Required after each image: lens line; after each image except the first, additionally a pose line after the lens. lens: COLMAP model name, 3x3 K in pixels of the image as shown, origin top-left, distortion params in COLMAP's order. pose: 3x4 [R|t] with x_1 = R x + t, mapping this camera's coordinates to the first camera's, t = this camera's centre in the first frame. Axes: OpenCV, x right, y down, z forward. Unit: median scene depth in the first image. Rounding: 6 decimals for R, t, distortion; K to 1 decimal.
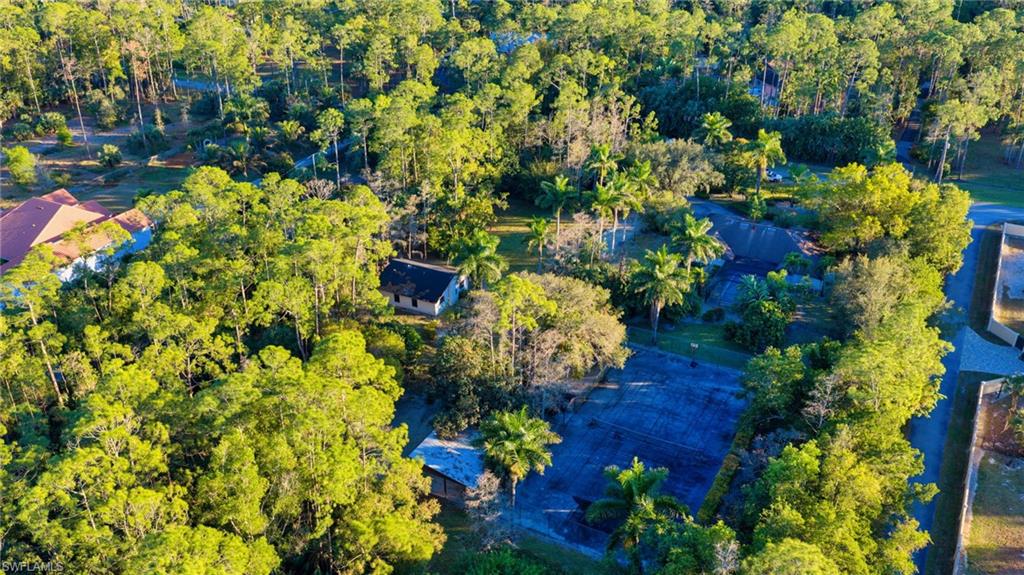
lens RADIAL K [[845.0, 0, 512.0], [0, 845.0, 287.5], [0, 0, 1]] dist [-0.000736, -0.015296]
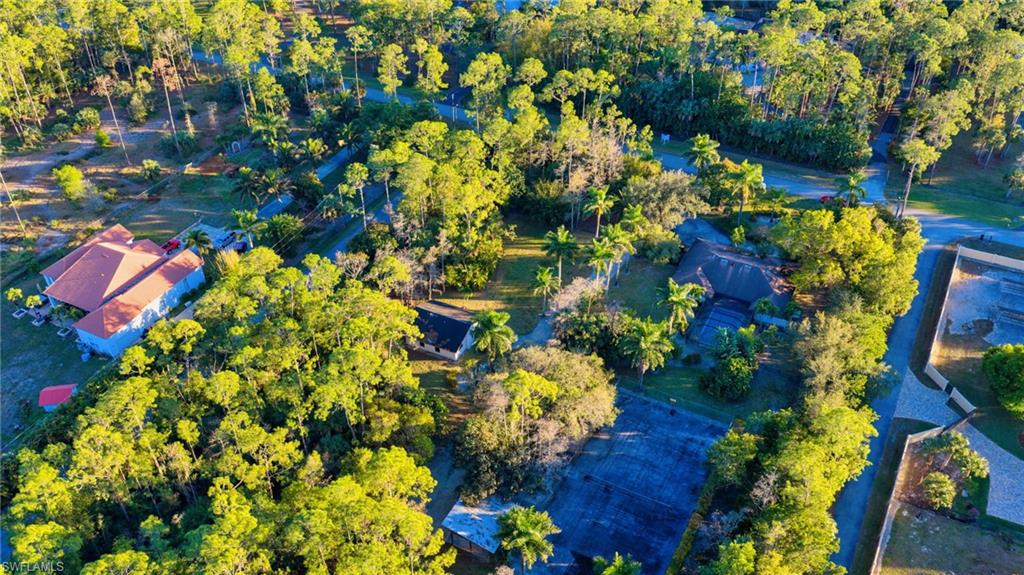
lens RADIAL K [[845.0, 0, 512.0], [0, 845.0, 287.5], [0, 0, 1]] dist [-0.000736, -0.015296]
pose [[0.999870, -0.012747, -0.009897, 0.000751], [0.014239, 0.985484, 0.169169, -0.250077], [0.007597, -0.169288, 0.985537, -0.133735]]
